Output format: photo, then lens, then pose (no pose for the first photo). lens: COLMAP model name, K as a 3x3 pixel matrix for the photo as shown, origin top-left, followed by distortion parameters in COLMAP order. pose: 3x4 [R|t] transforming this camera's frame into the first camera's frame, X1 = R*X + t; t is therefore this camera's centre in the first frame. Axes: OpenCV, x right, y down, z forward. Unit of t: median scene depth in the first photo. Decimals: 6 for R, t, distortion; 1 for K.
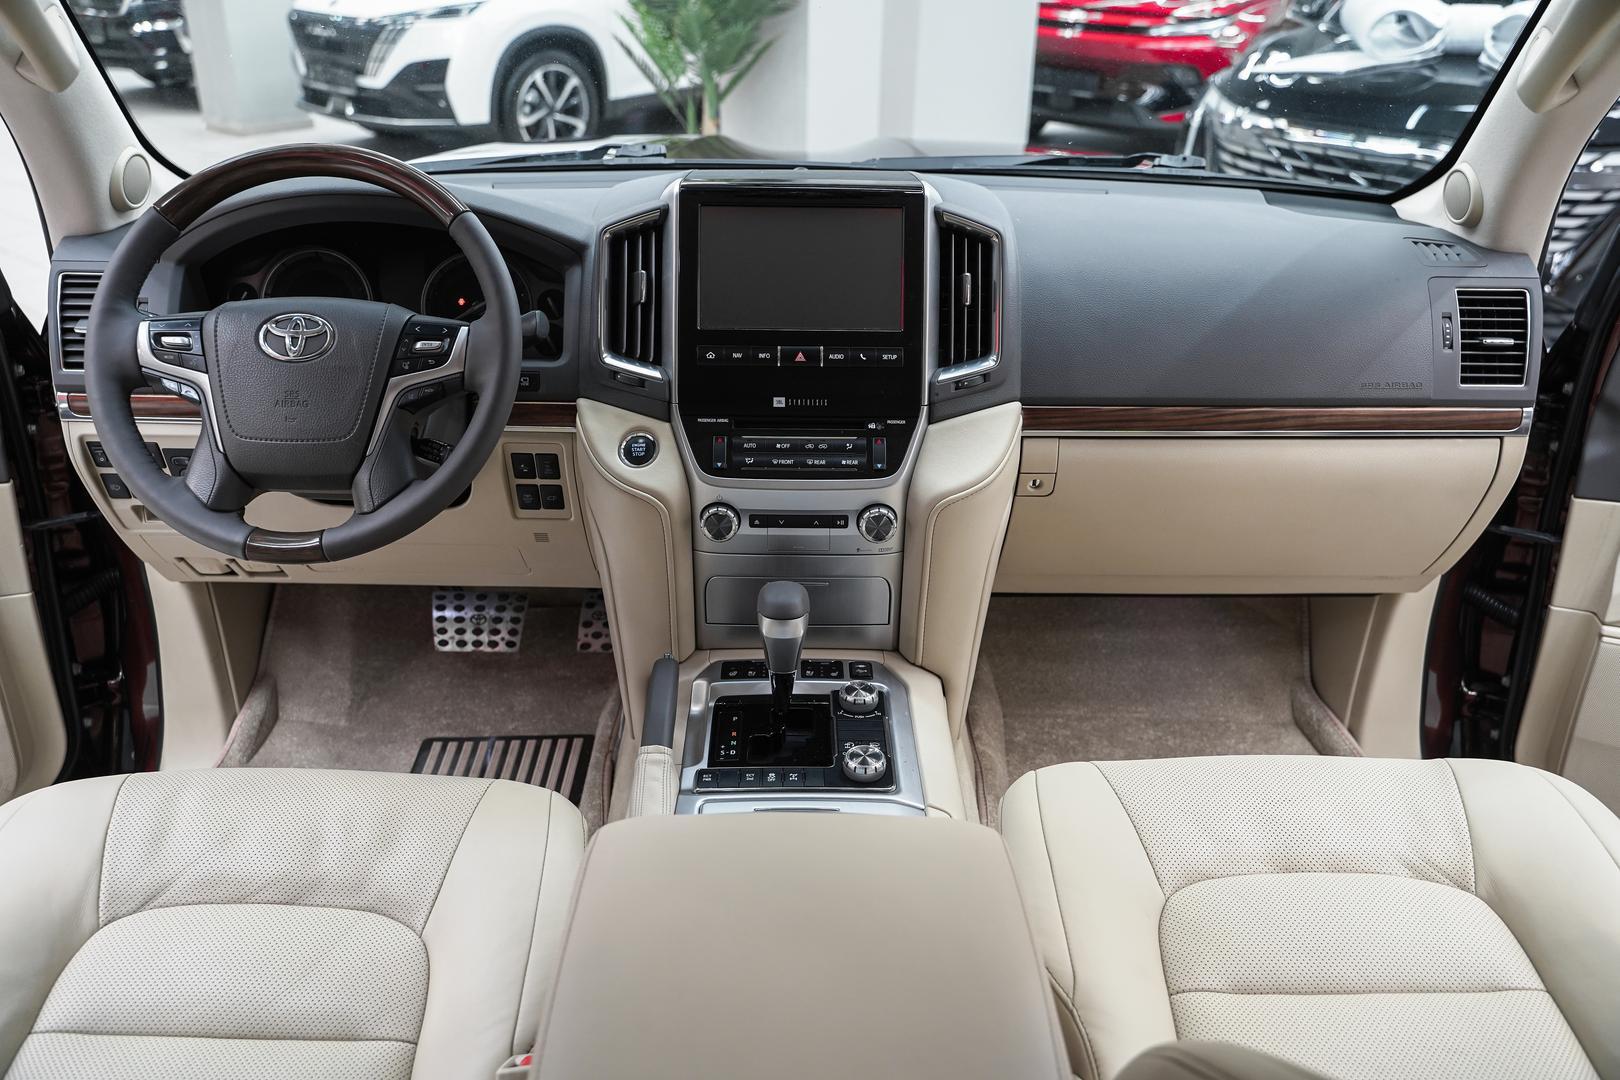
lens RADIAL K [[1278.5, 0, 811.1], [0, 1278.5, 535.1], [0, 0, 1]] dist [-0.010160, 0.000895]
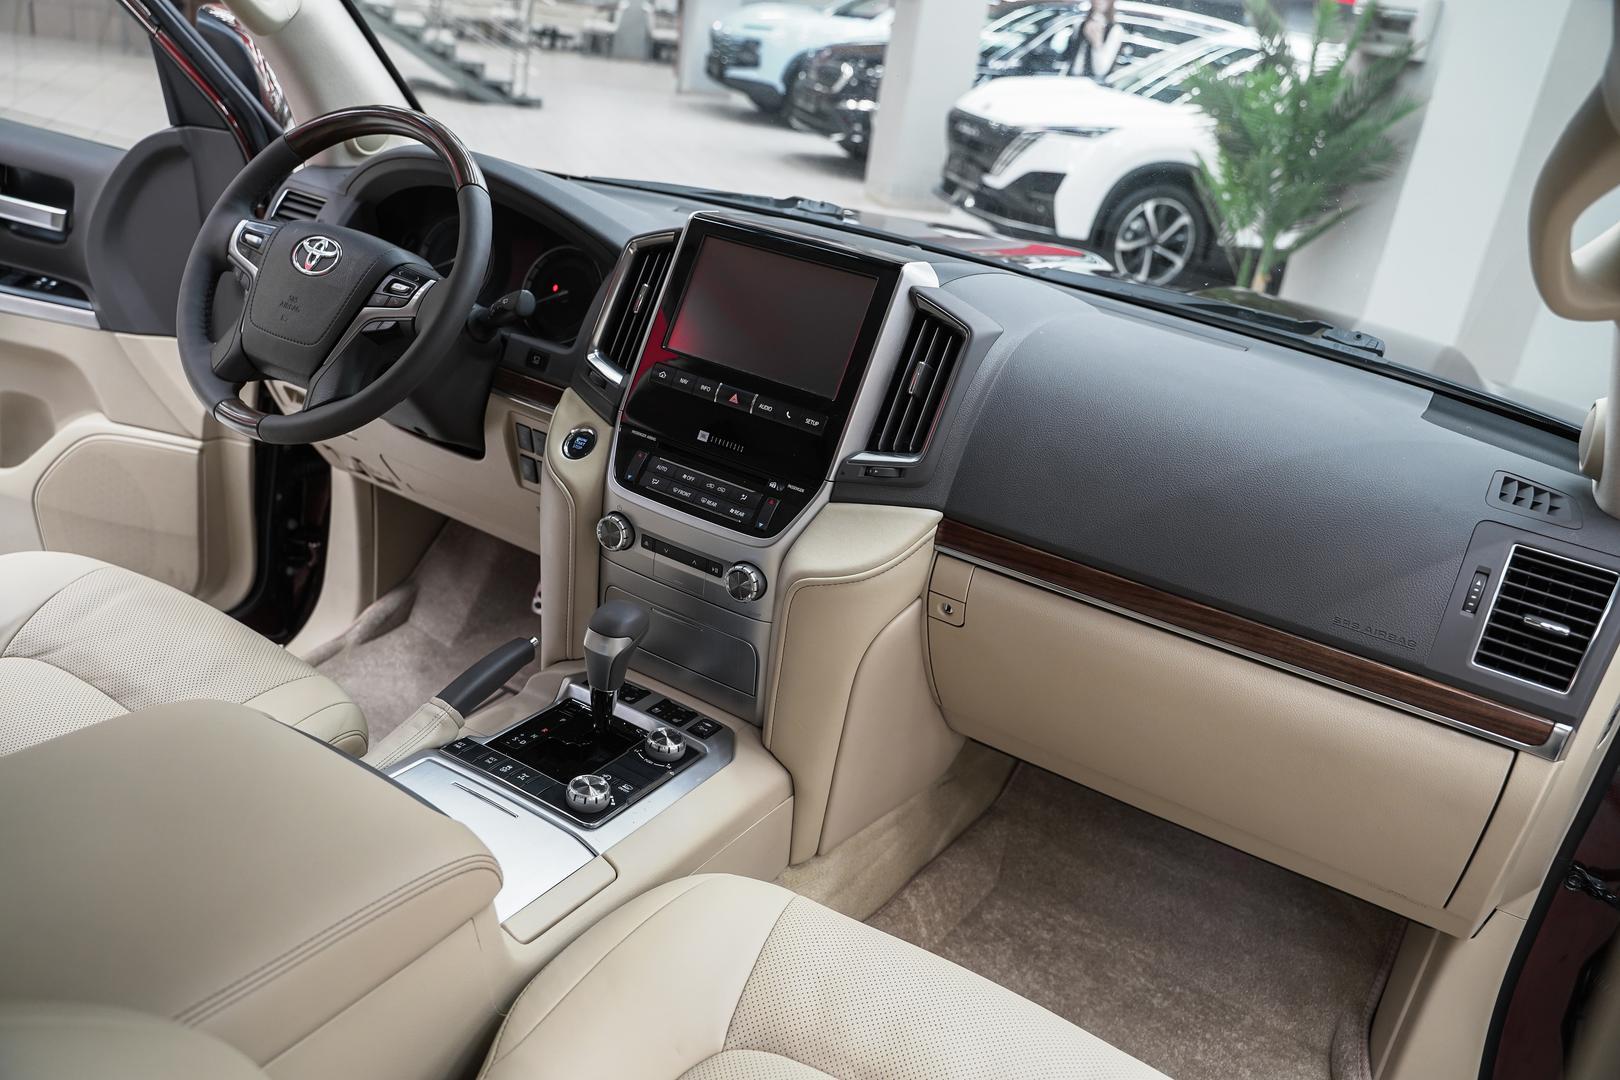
lens RADIAL K [[1290.1, 0, 810.0], [0, 1290.1, 540.0], [0, 0, 1]] dist [-0.018780, 0.007066]
pose [[0.845940, 0.301317, -0.439993, 0.499090], [-0.342294, 0.939477, -0.014727, -0.040824], [0.408926, 0.163065, 0.897881, 0.142792]]
